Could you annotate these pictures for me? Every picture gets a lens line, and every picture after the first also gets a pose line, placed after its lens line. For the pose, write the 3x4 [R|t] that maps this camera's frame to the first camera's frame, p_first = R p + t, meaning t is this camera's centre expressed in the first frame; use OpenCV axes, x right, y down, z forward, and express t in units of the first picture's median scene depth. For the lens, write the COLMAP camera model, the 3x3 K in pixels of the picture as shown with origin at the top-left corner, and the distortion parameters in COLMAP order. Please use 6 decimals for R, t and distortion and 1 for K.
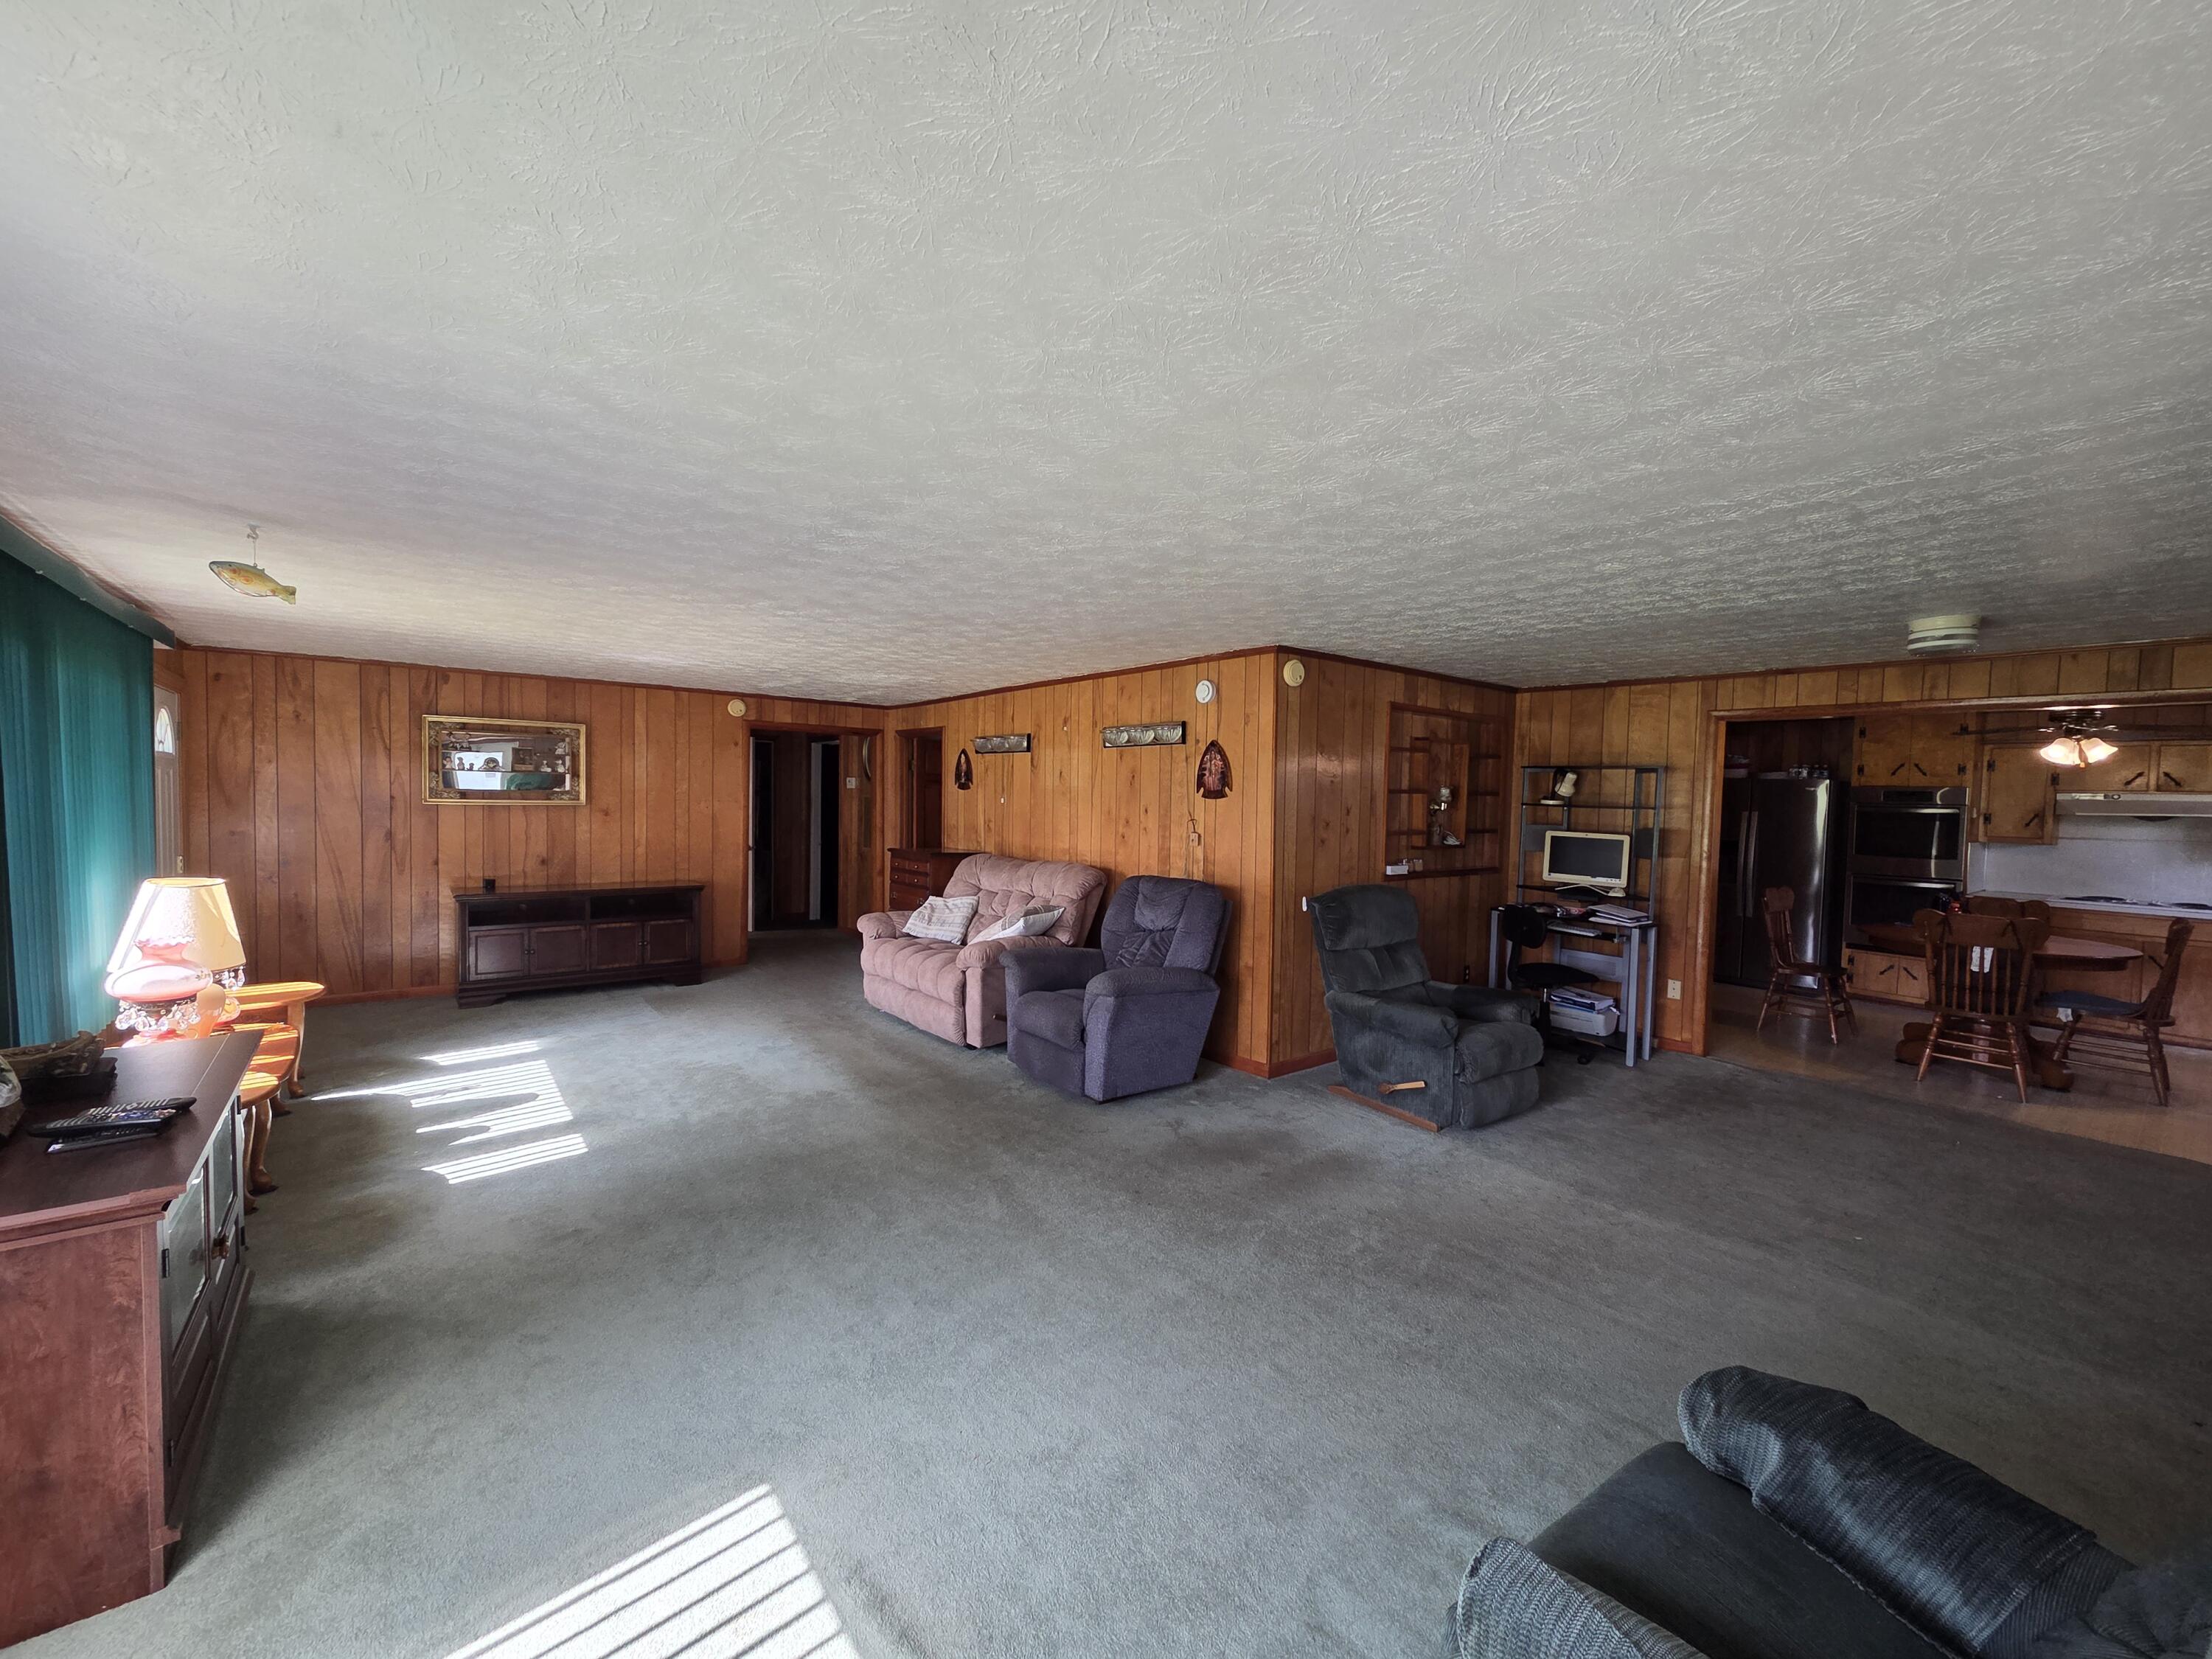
lens RADIAL K [[901.9, 0, 1115.5], [0, 901.9, 821.9], [0, 0, 1]] dist [0.006871, -0.001792]
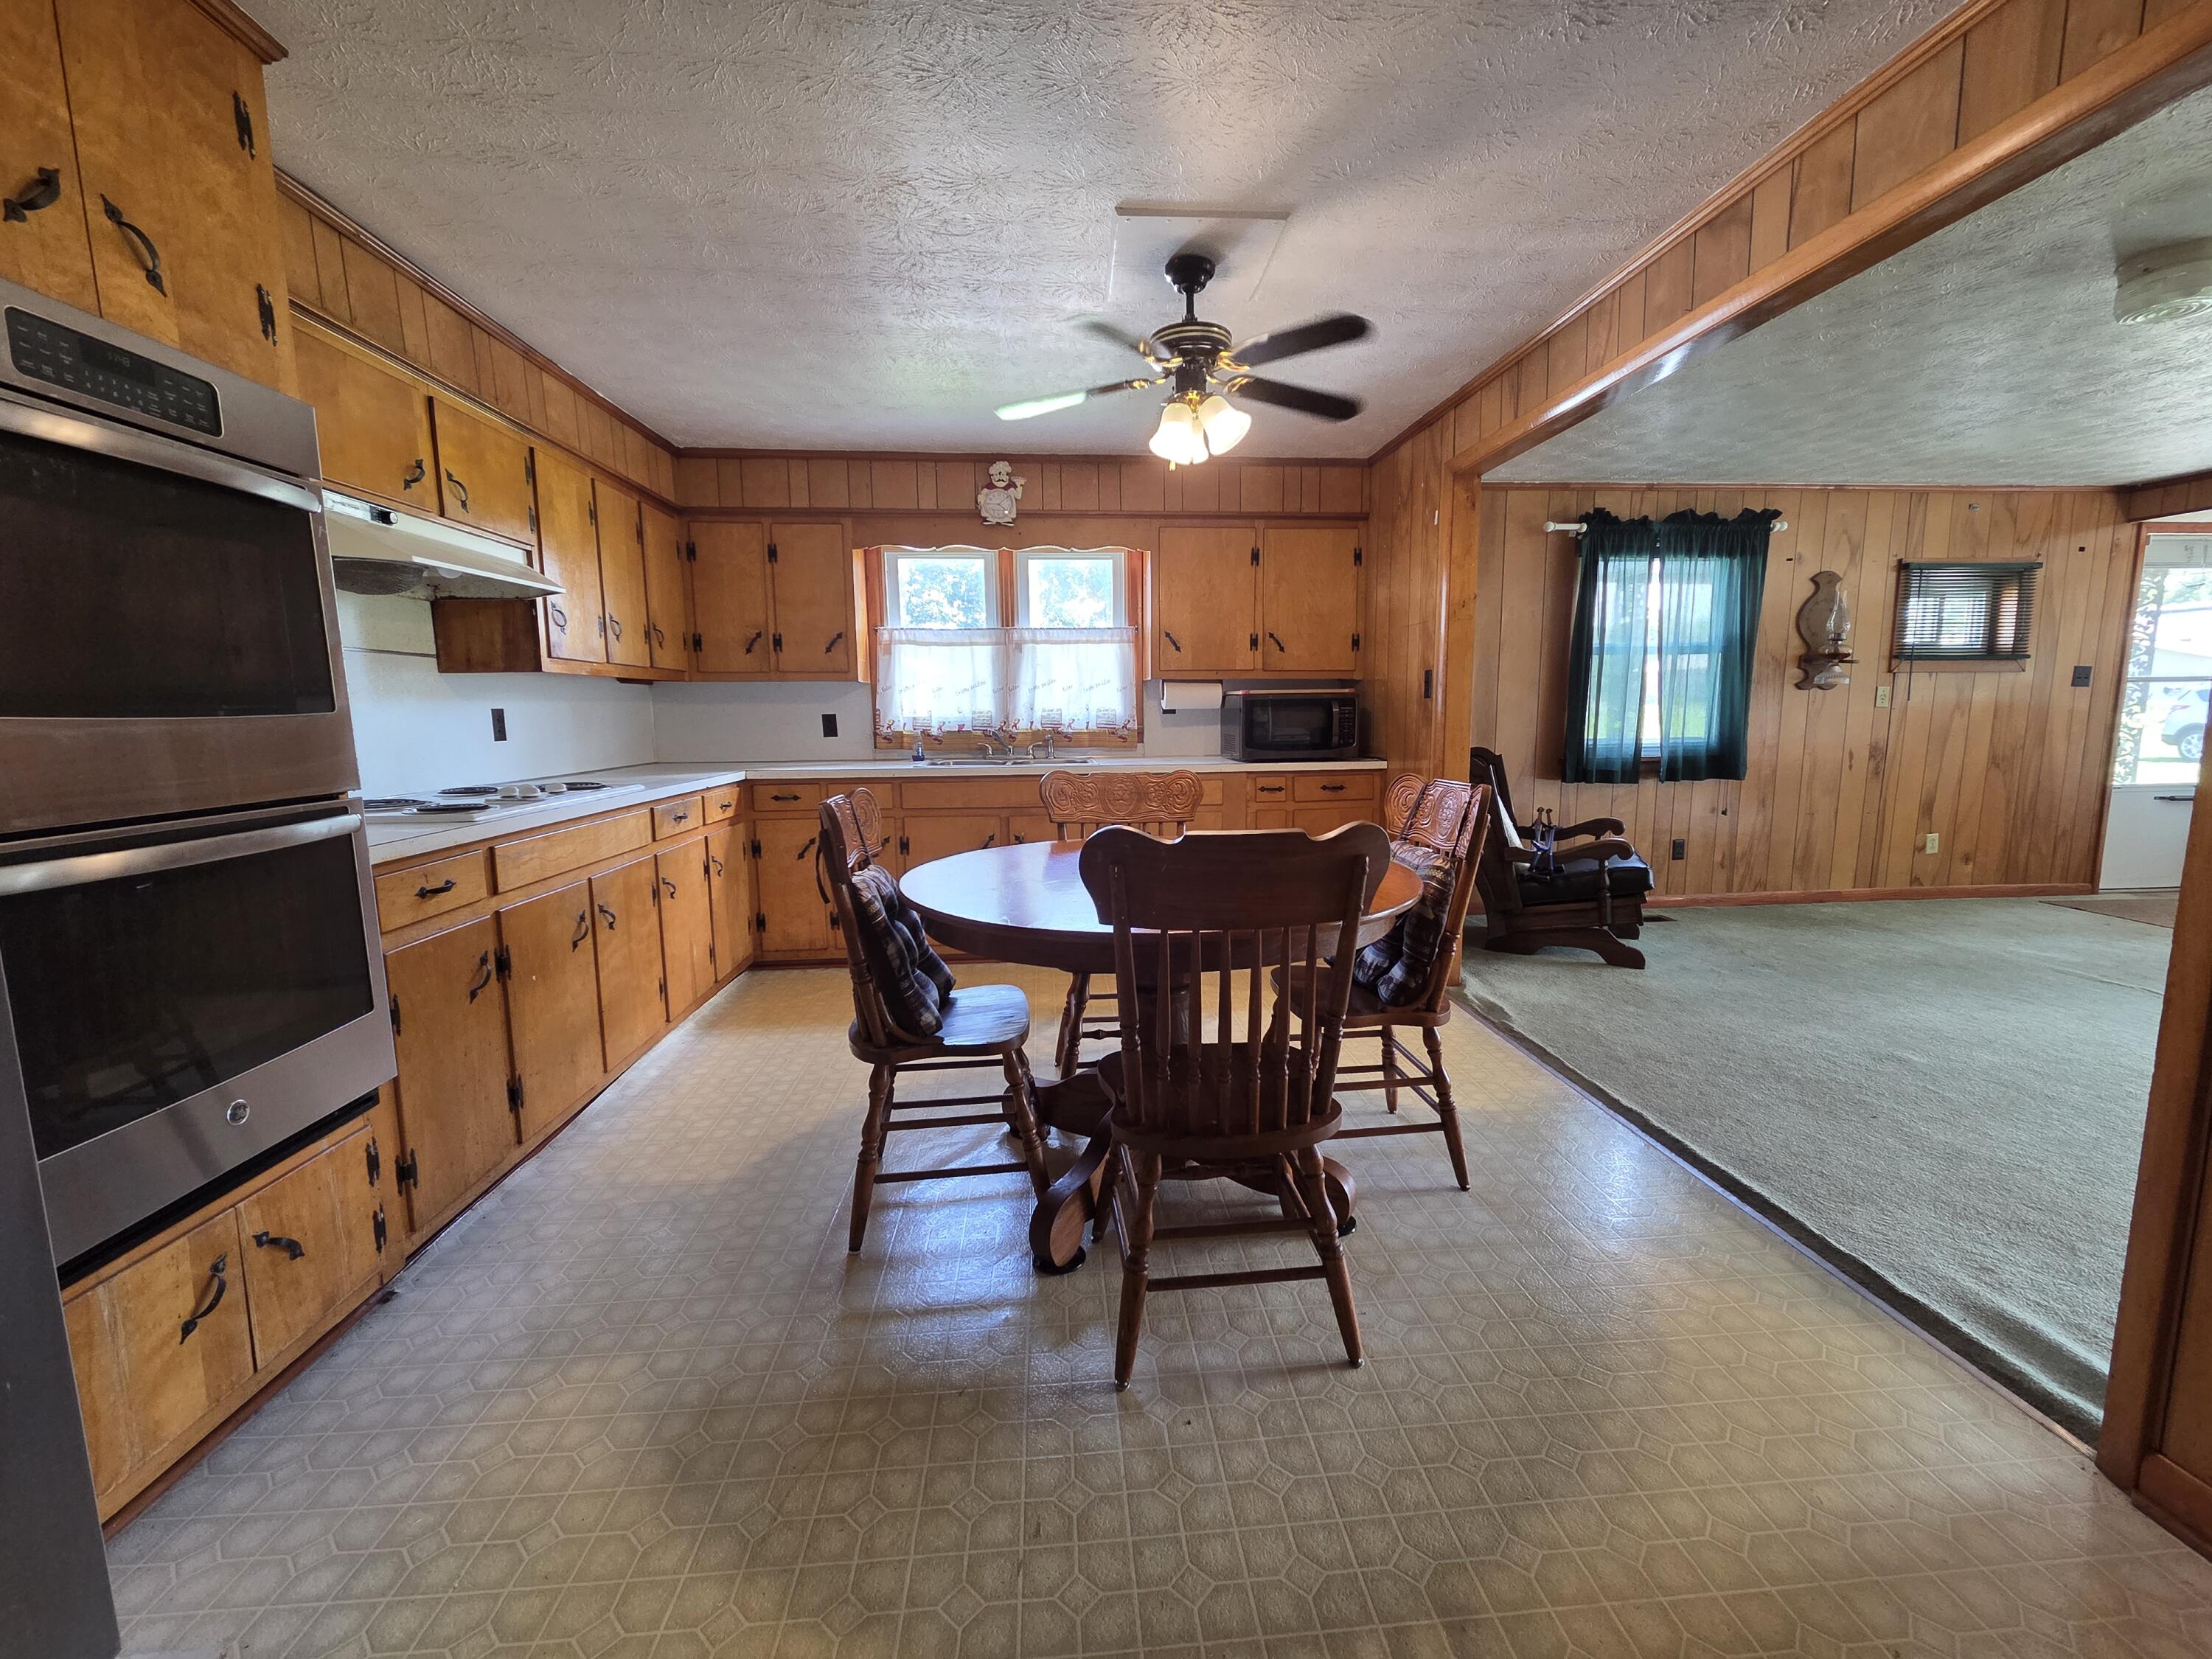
lens RADIAL K [[901.9, 0, 1121.3], [0, 901.9, 827.6], [0, 0, 1]] dist [0.006871, -0.001792]
pose [[-0.828627, -0.088056, 0.552832, 0.823773], [0.009771, 0.985125, 0.171559, 0.044007], [-0.559715, 0.147560, -0.815441, 1.450868]]
